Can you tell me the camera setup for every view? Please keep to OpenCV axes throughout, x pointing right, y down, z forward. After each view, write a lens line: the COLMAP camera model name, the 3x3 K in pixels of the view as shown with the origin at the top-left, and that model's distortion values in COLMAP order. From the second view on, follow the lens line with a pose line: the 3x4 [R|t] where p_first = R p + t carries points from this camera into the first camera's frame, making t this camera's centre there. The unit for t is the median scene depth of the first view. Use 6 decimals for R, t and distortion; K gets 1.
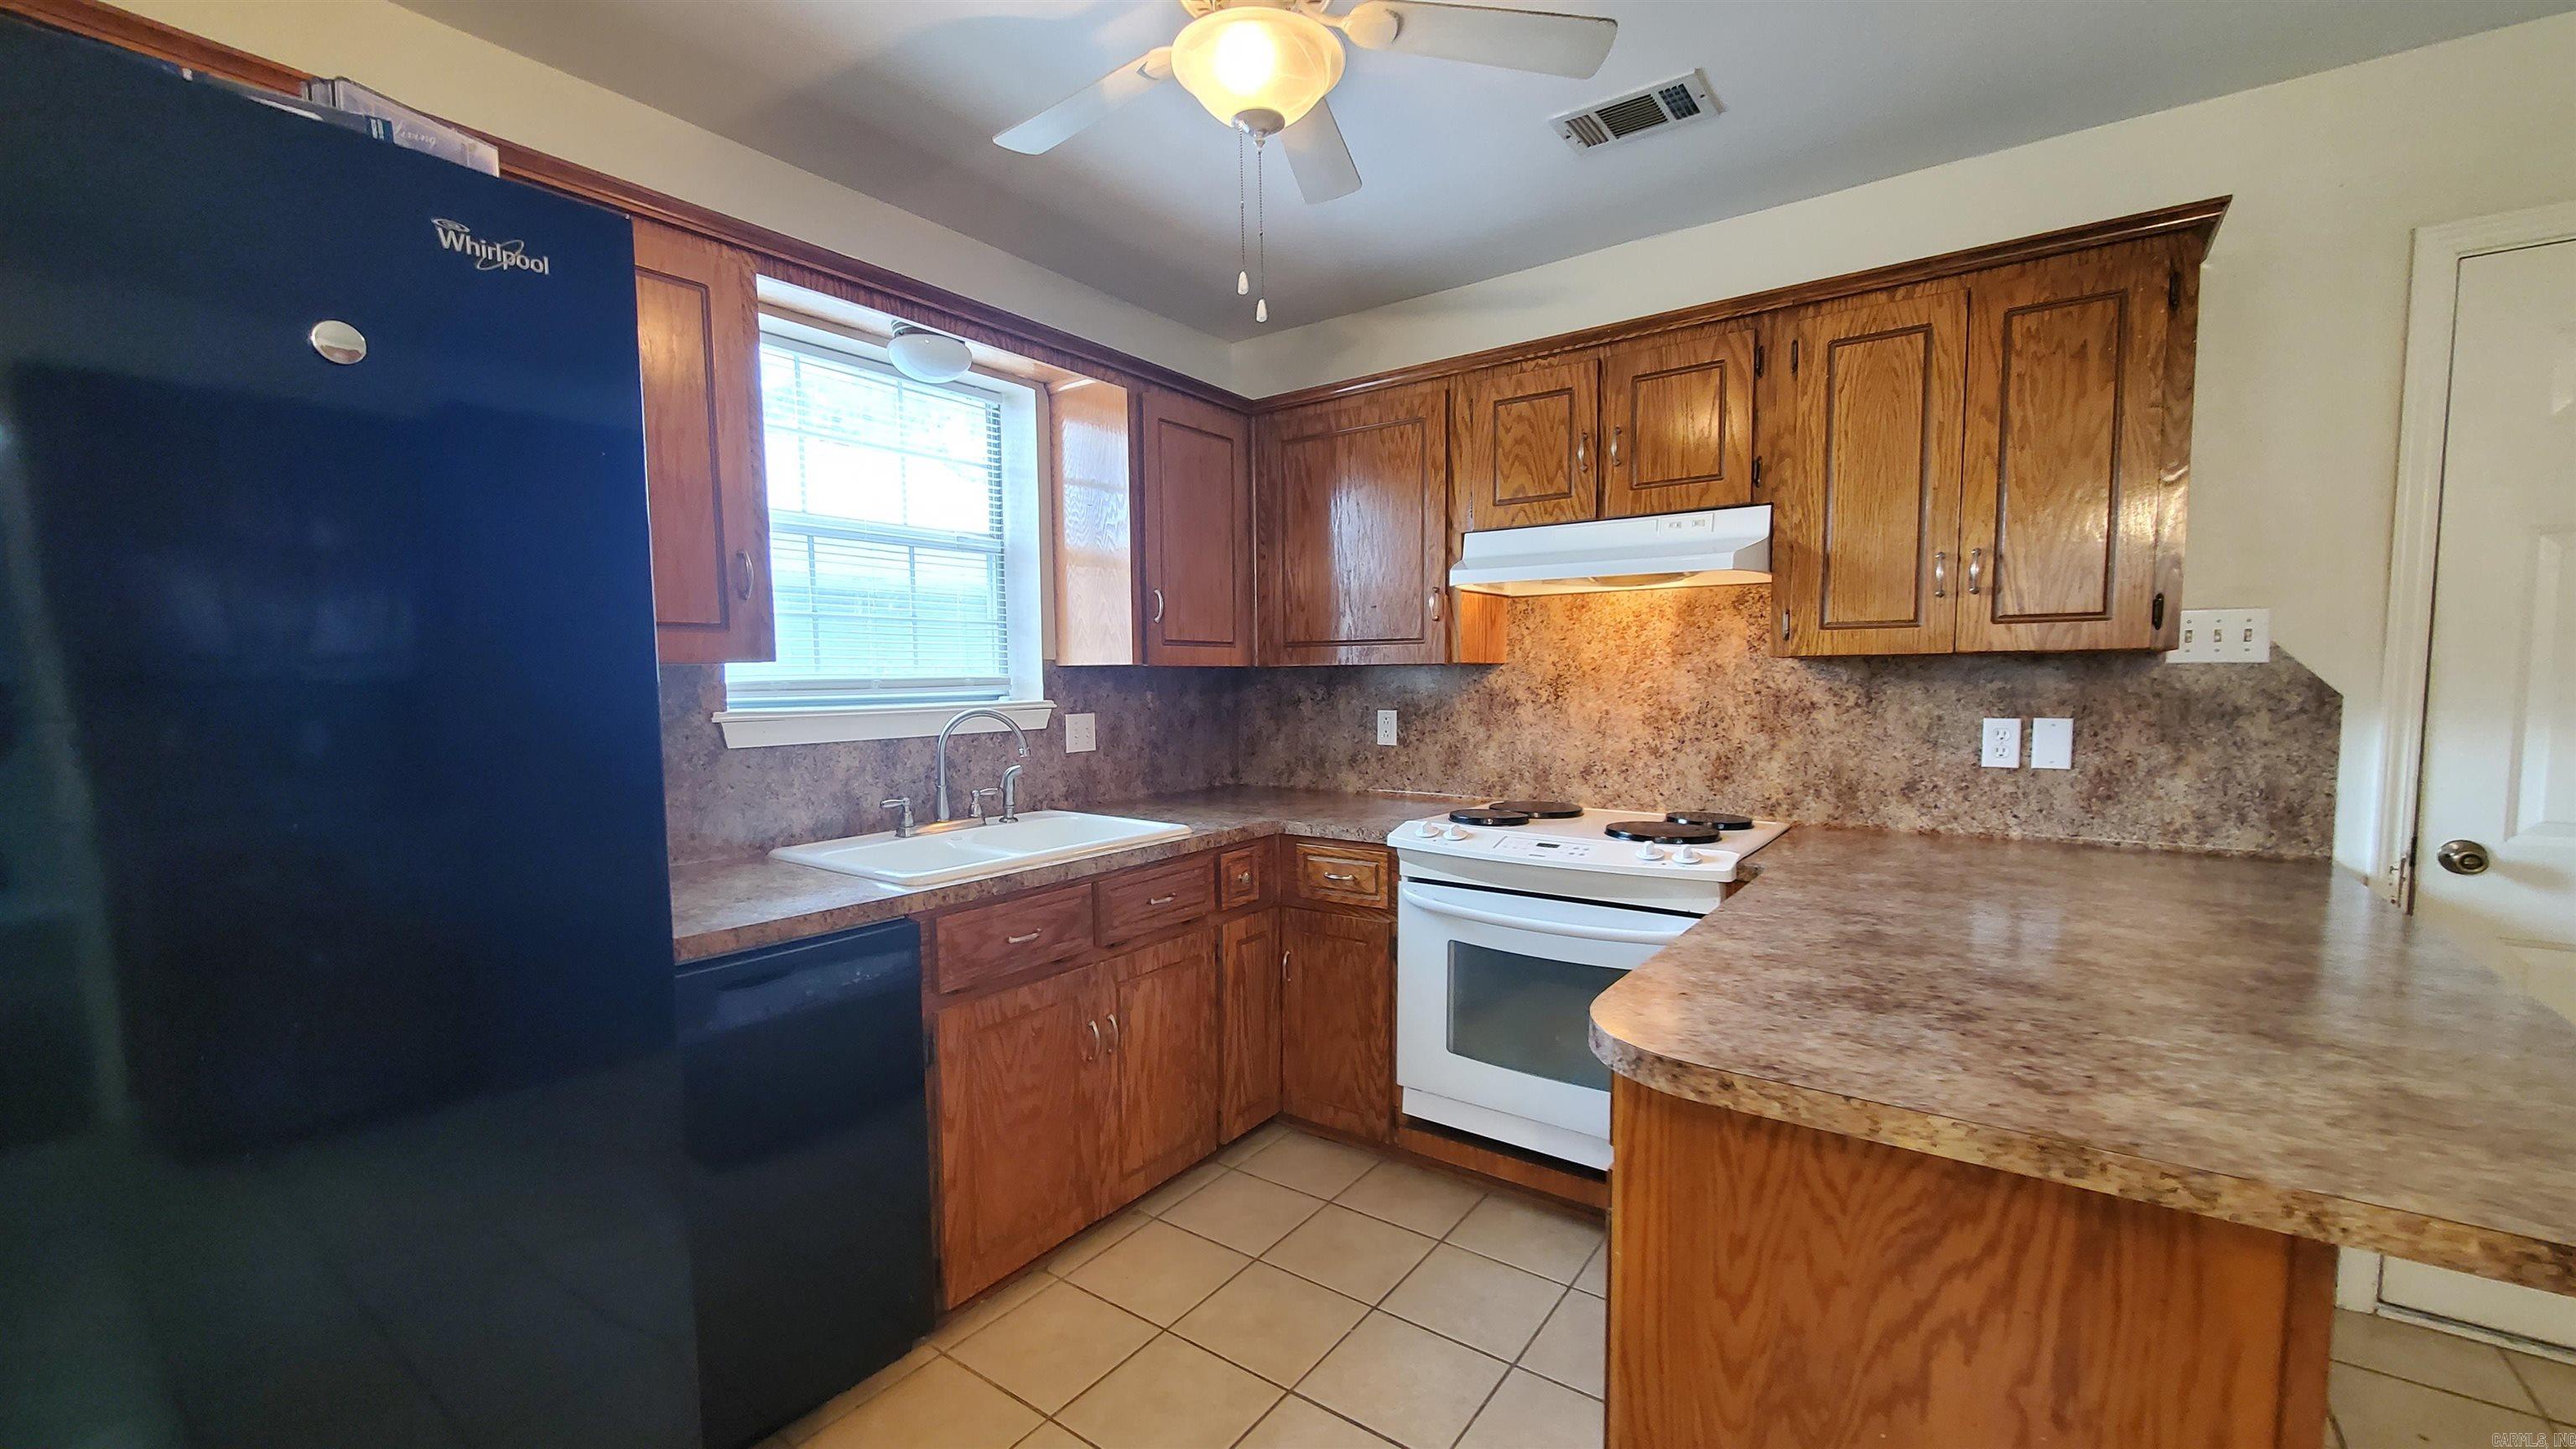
lens RADIAL K [[1027.6, 0, 1270.7], [0, 1027.6, 759.4], [0, 0, 1]] dist [0.001904, -0.002506]
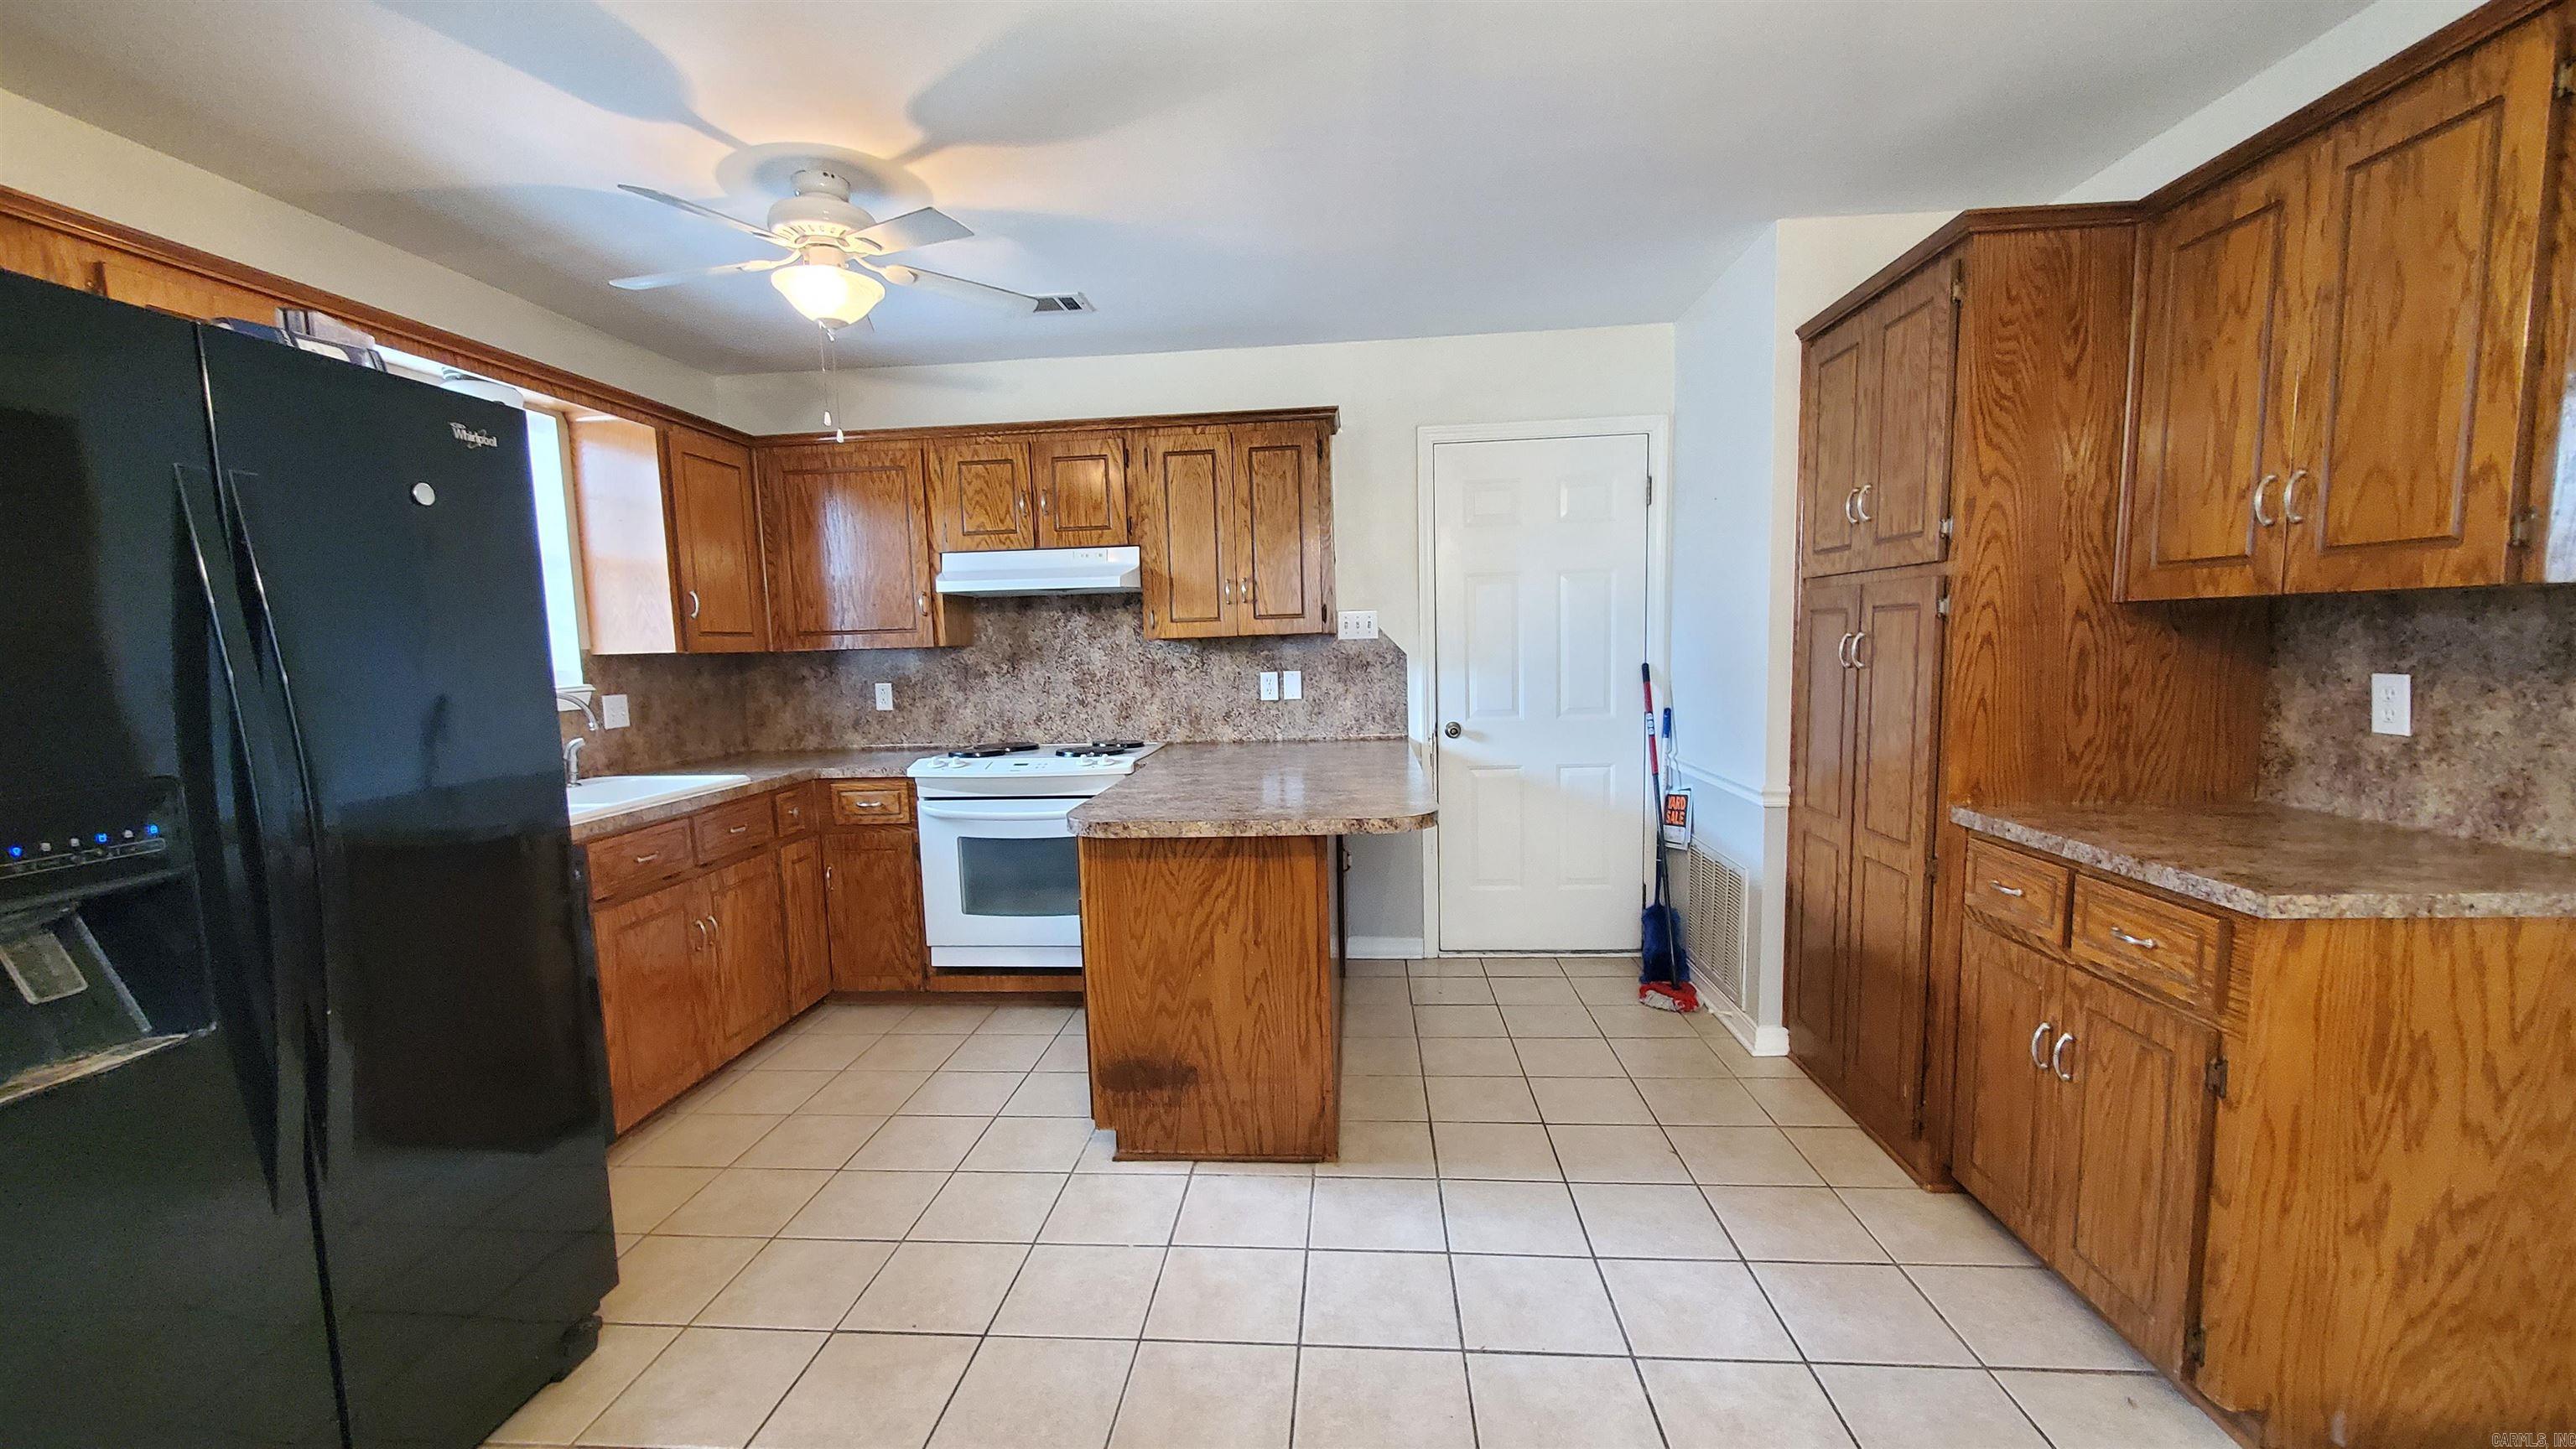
lens RADIAL K [[1027.6, 0, 1270.6], [0, 1027.6, 758.9], [0, 0, 1]] dist [0.001904, -0.002506]
pose [[0.853961, -0.075724, 0.514798, -0.199180], [0.064710, 0.997129, 0.039329, 0.038633], [-0.516298, -0.000273, 0.856409, -0.499608]]
